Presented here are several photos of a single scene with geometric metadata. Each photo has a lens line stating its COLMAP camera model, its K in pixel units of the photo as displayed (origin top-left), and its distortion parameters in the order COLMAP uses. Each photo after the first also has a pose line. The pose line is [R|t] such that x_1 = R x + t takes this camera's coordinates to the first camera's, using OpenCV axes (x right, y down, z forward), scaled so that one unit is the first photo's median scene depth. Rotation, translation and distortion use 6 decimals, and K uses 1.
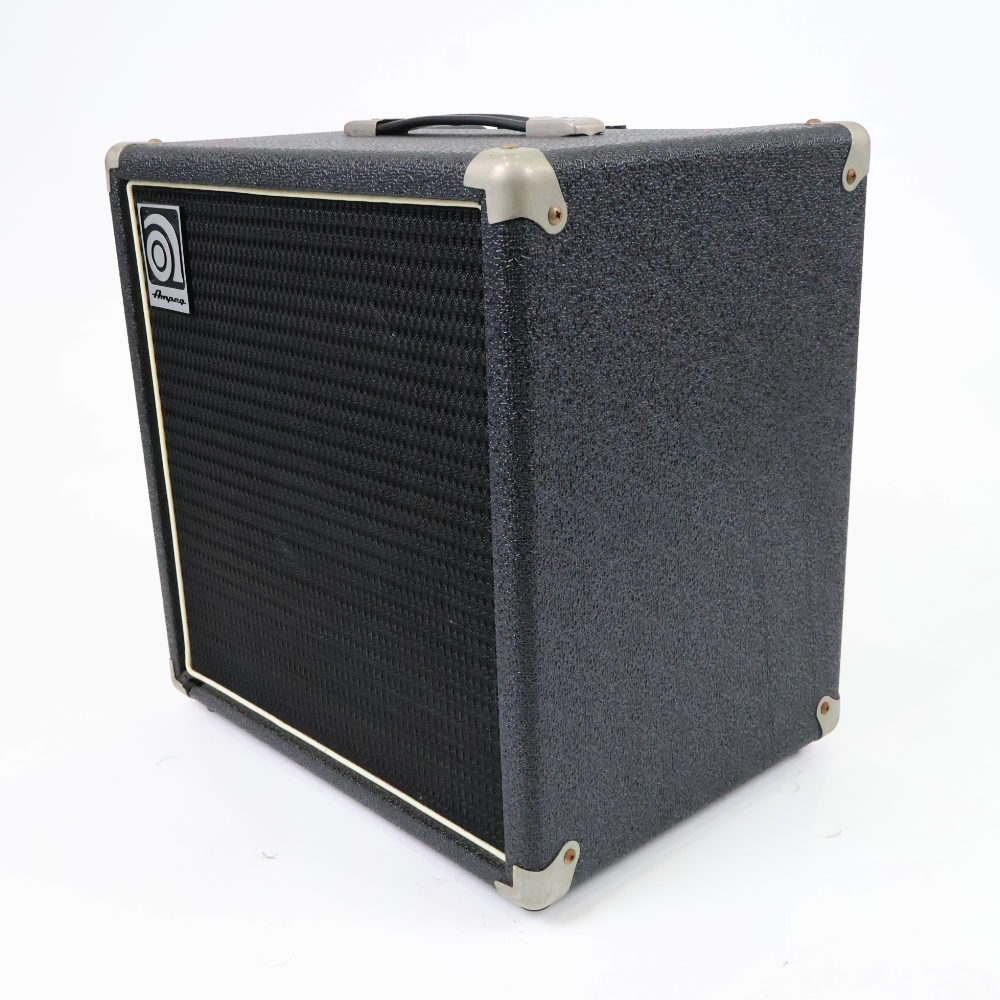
lens RADIAL K [[1258.5, 0, 500.0], [0, 1258.5, 500.0], [0, 0, 1]] dist [0.150848, 0.002682]
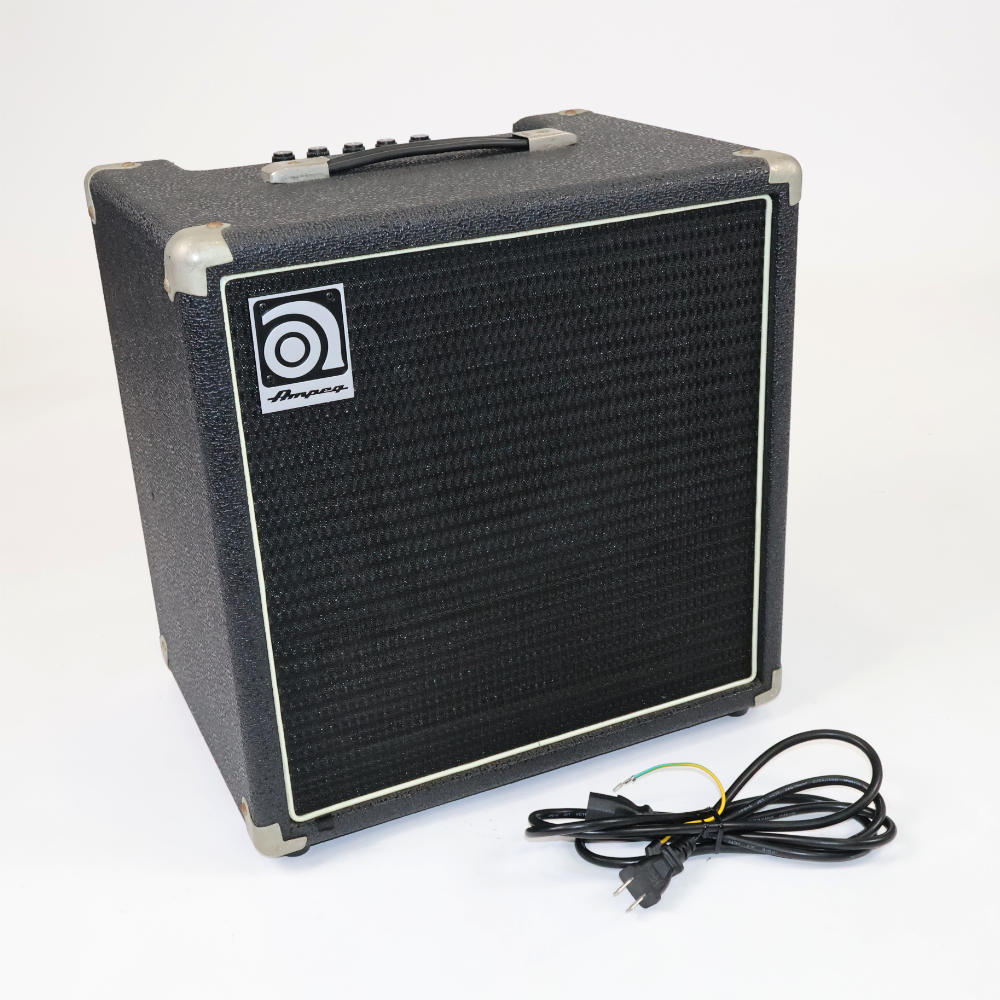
lens RADIAL K [[1349.1, 0, 500.0], [0, 1349.1, 500.0], [0, 0, 1]] dist [0.009022, 0.011376]
pose [[0.303461, -0.357248, 0.883338, -1.068285], [0.330200, 0.909037, 0.254205, -0.285212], [-0.893801, 0.214537, 0.393820, 0.542449]]
